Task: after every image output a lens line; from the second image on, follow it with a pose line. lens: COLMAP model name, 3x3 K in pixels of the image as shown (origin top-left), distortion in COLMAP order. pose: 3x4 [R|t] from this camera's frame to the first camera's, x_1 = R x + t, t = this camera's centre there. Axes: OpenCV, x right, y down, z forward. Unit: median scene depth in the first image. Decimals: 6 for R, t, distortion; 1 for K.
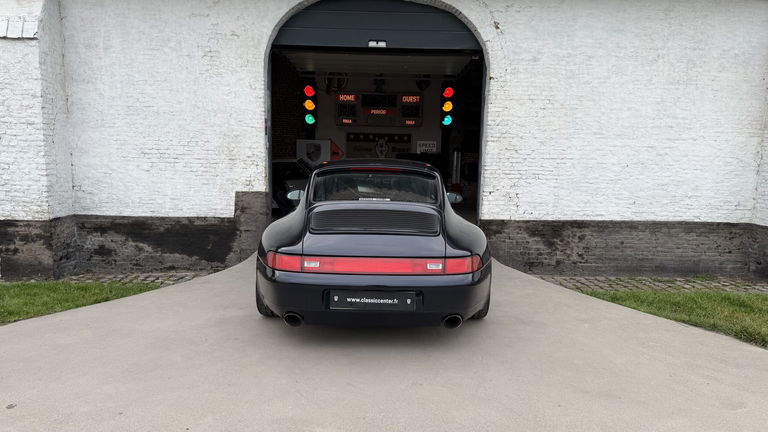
lens RADIAL K [[533.3, 0, 383.8], [0, 533.3, 222.1], [0, 0, 1]] dist [0.033124, -0.054908]
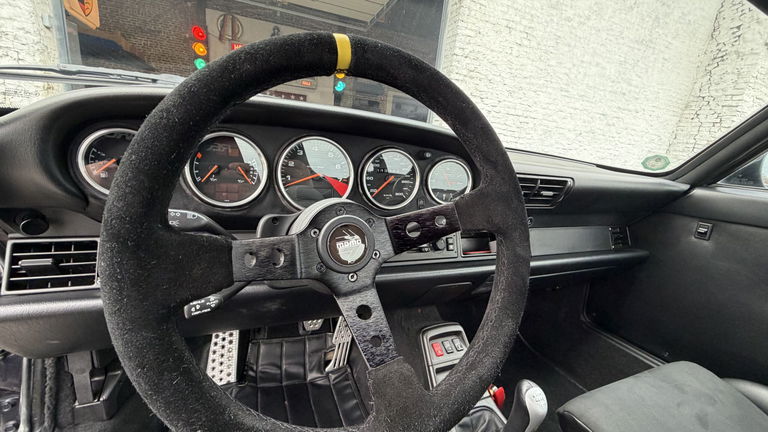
lens RADIAL K [[302.2, 0, 378.9], [0, 302.2, 218.3], [0, 0, 1]] dist [-0.001341, -0.000188]
pose [[0.942620, -0.001491, 0.333863, -0.030073], [-0.050318, 0.987933, 0.146480, -0.022795], [-0.330053, -0.154875, 0.931171, 0.631463]]
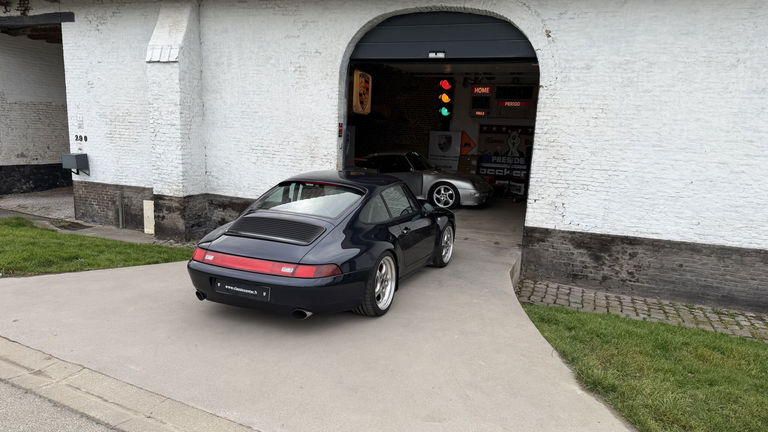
lens RADIAL K [[533.3, 0, 384.9], [0, 533.3, 223.7], [0, 0, 1]] dist [0.033124, -0.054908]
pose [[0.919316, 0.092081, -0.382595, 0.336195], [-0.074360, 0.995371, 0.060885, -0.052921], [0.386431, -0.027523, 0.921908, -0.042371]]
